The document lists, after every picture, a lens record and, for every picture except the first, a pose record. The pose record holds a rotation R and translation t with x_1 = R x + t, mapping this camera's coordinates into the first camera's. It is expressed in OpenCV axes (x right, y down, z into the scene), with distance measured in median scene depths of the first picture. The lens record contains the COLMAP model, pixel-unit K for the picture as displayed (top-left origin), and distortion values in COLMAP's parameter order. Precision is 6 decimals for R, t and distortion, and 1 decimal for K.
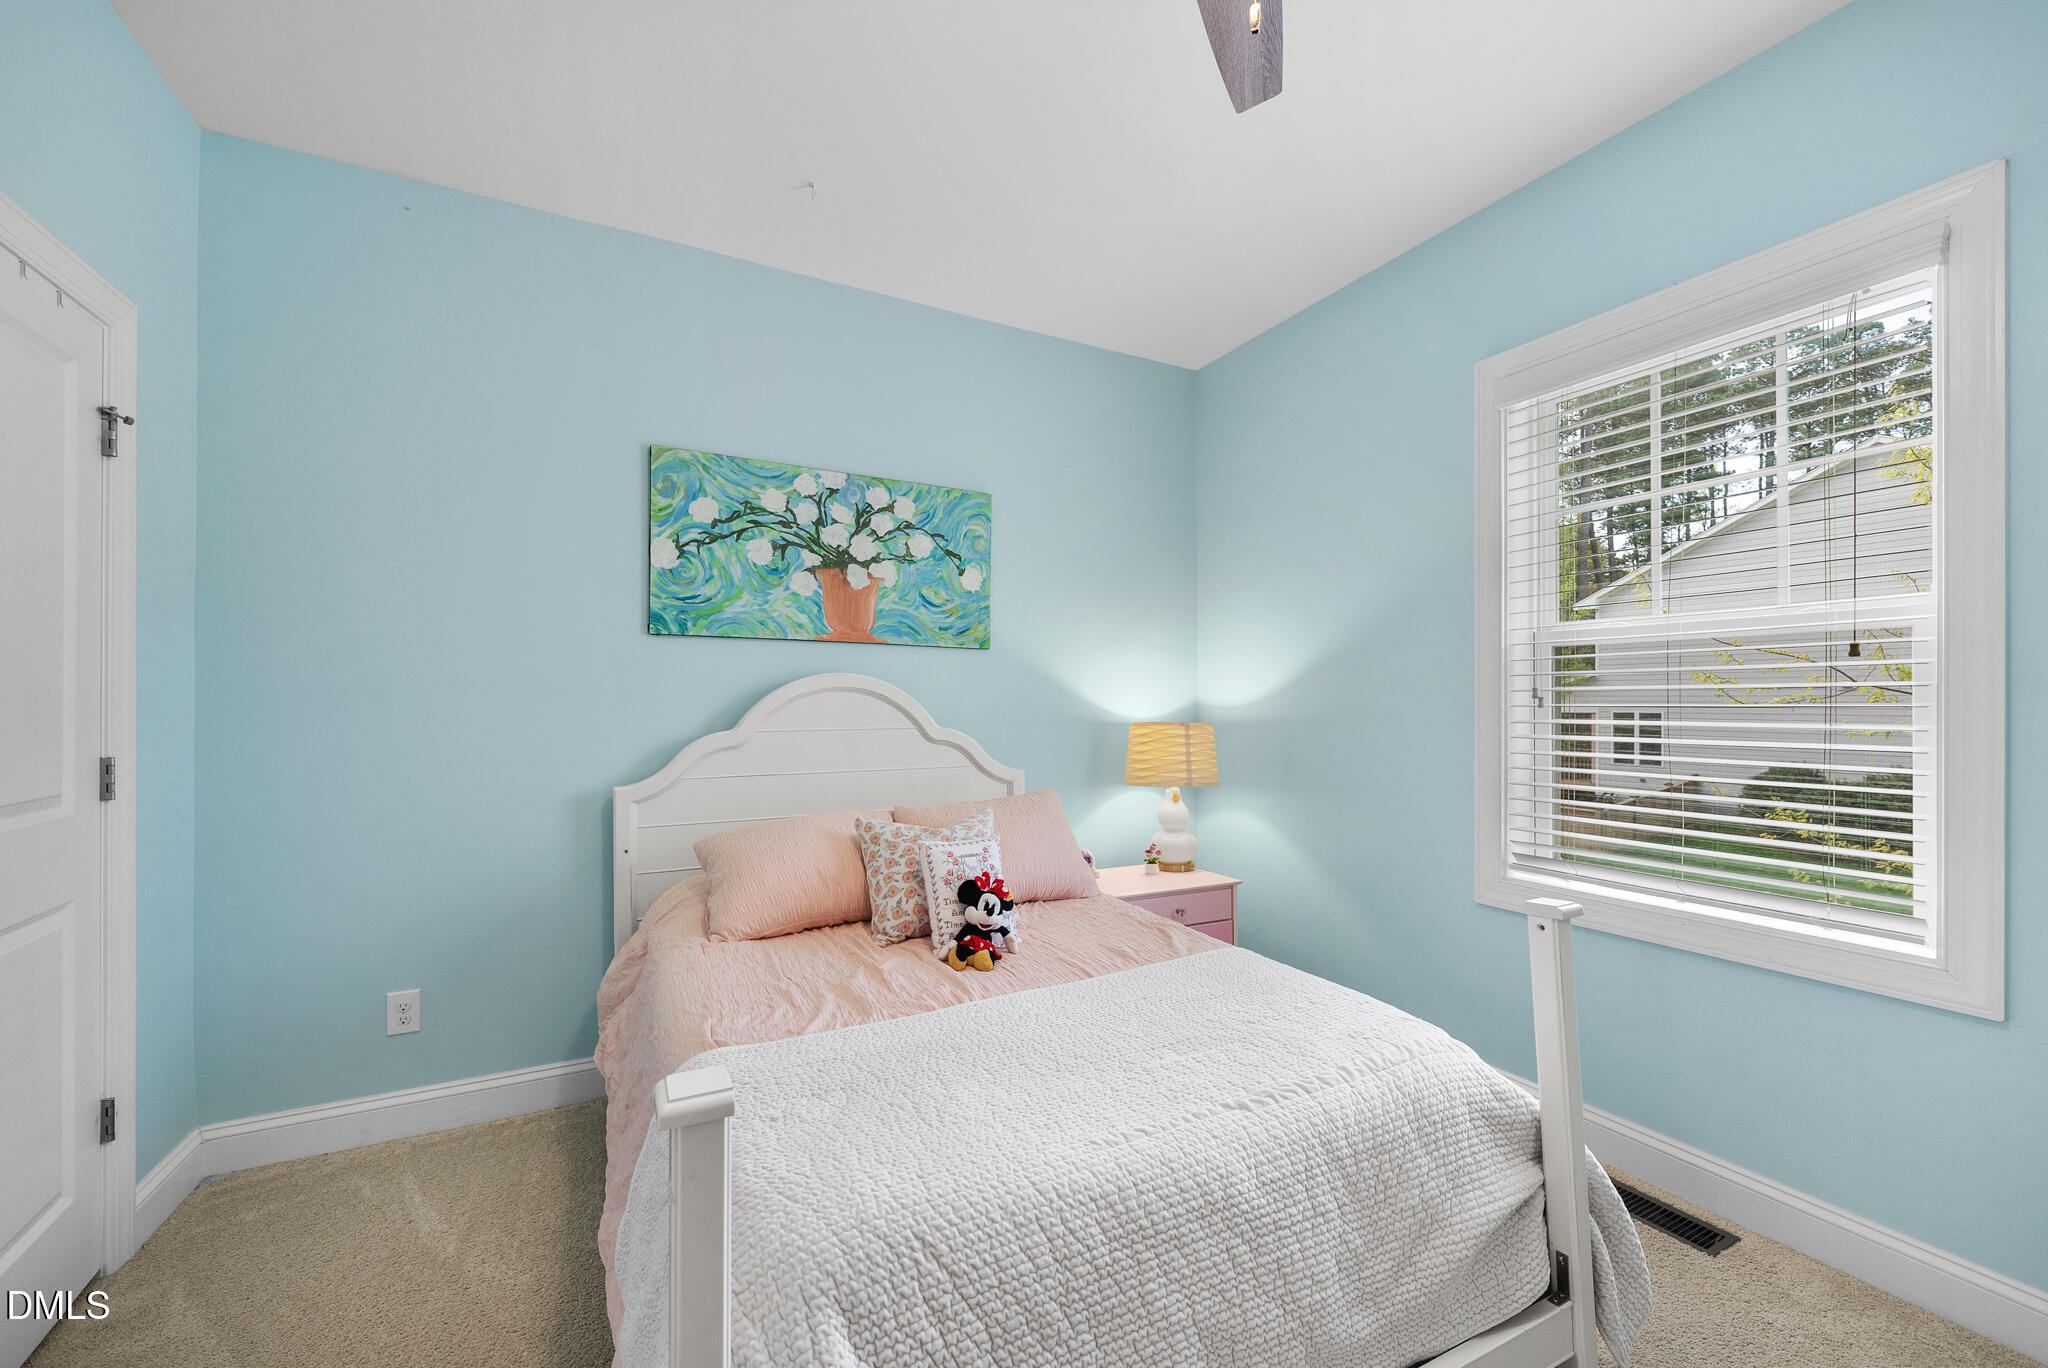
lens RADIAL K [[800.0, 0, 1014.2], [0, 800.0, 692.2], [0, 0, 1]] dist [-0.003318, -0.000557]
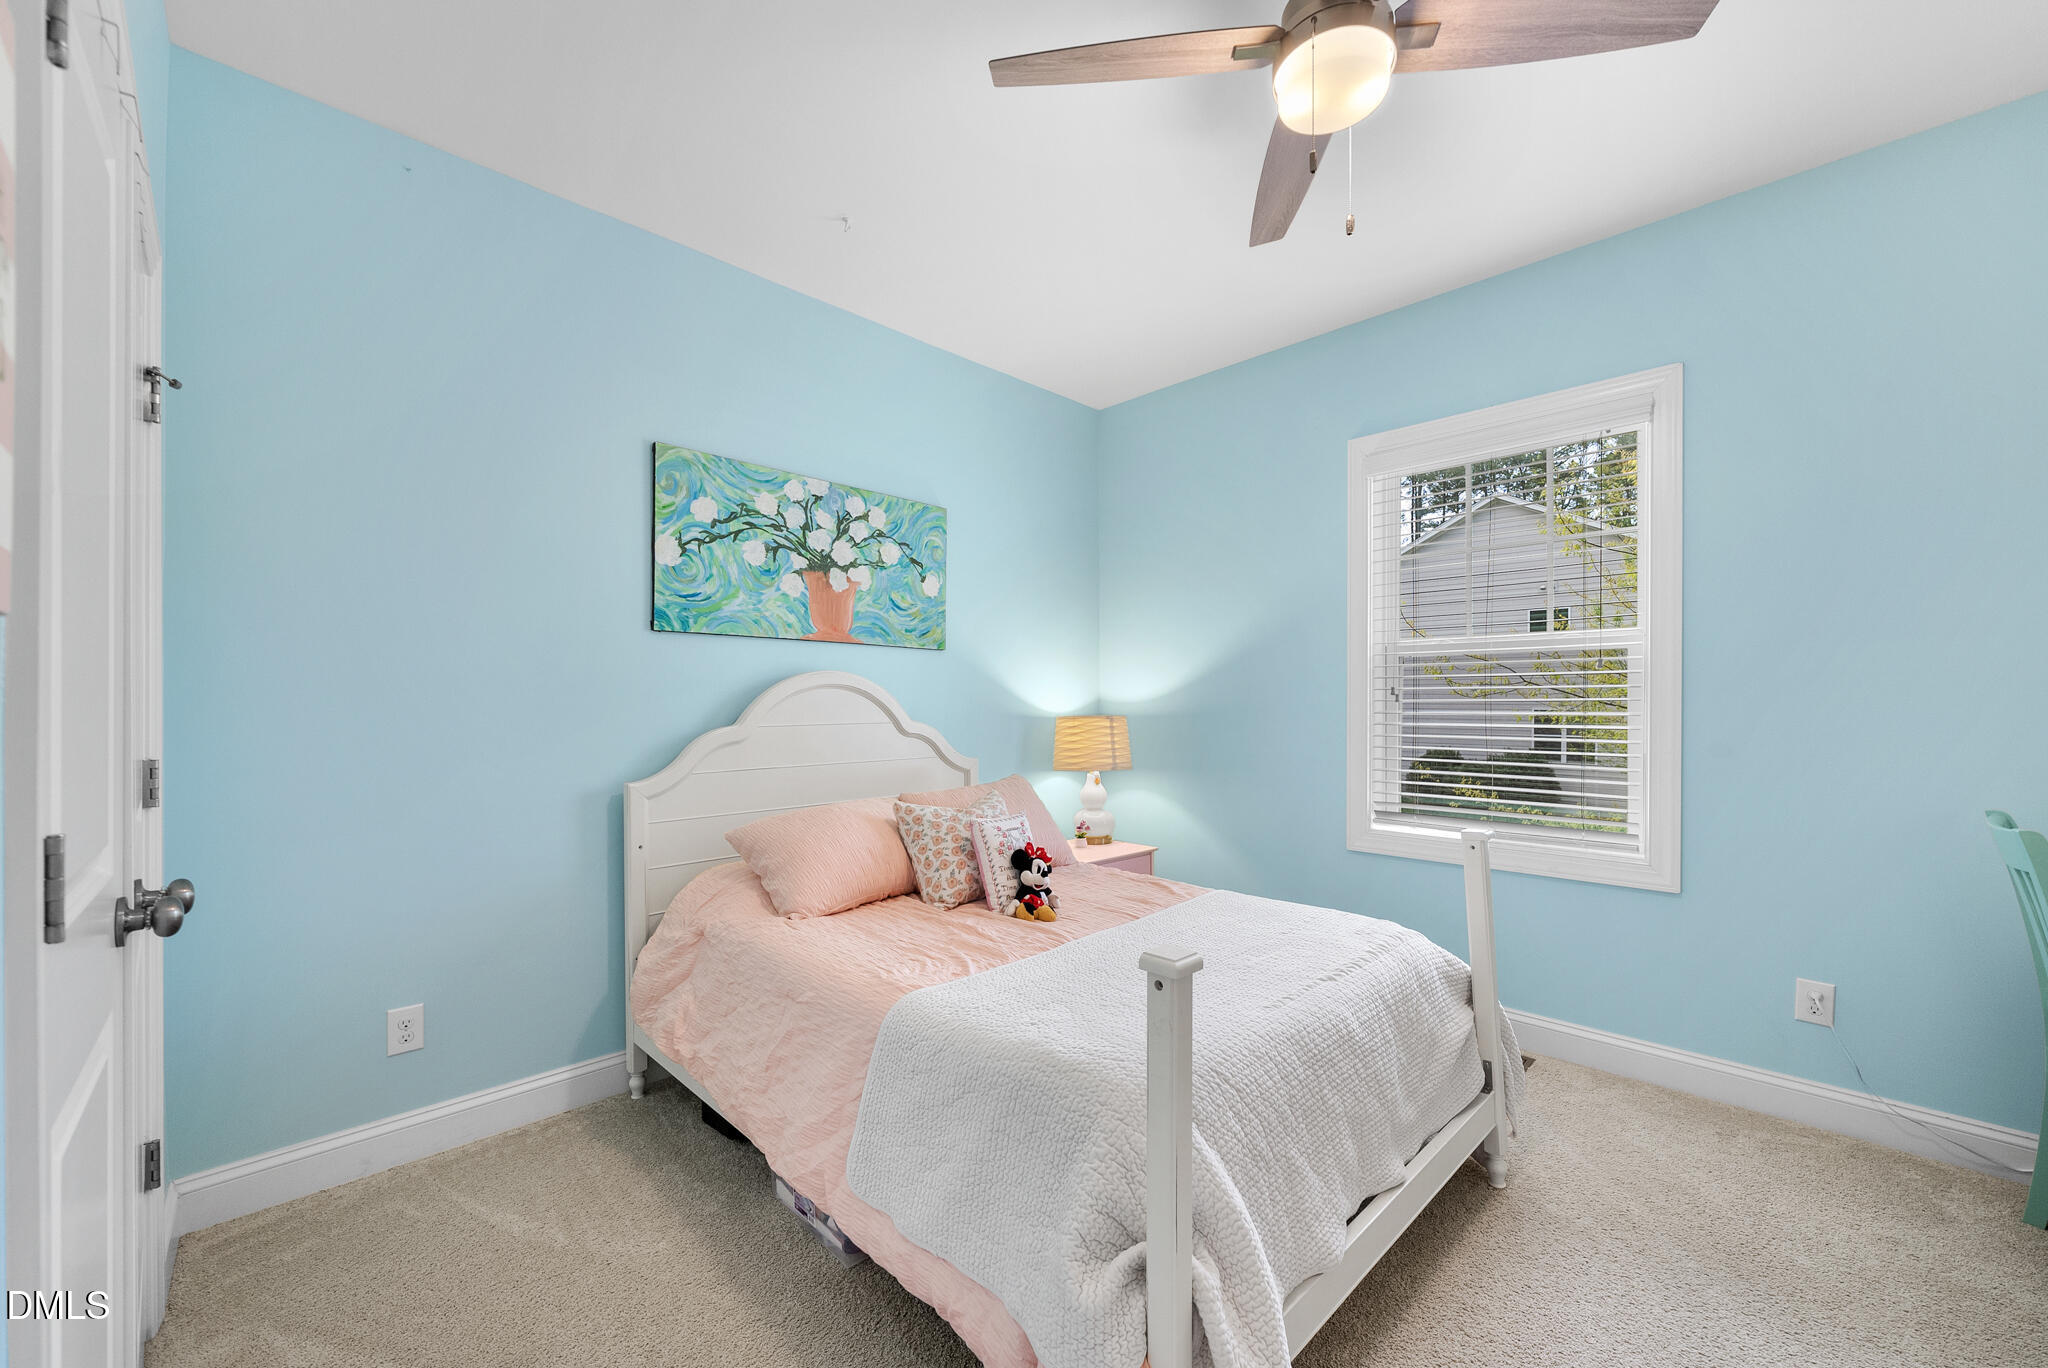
lens RADIAL K [[800.0, 0, 1019.4], [0, 800.0, 692.7], [0, 0, 1]] dist [-0.003318, -0.000557]
pose [[0.955149, 0.001331, 0.296122, -0.360935], [-0.002456, 0.999991, 0.003427, 0.000903], [-0.296114, -0.004000, 0.955144, -0.108078]]
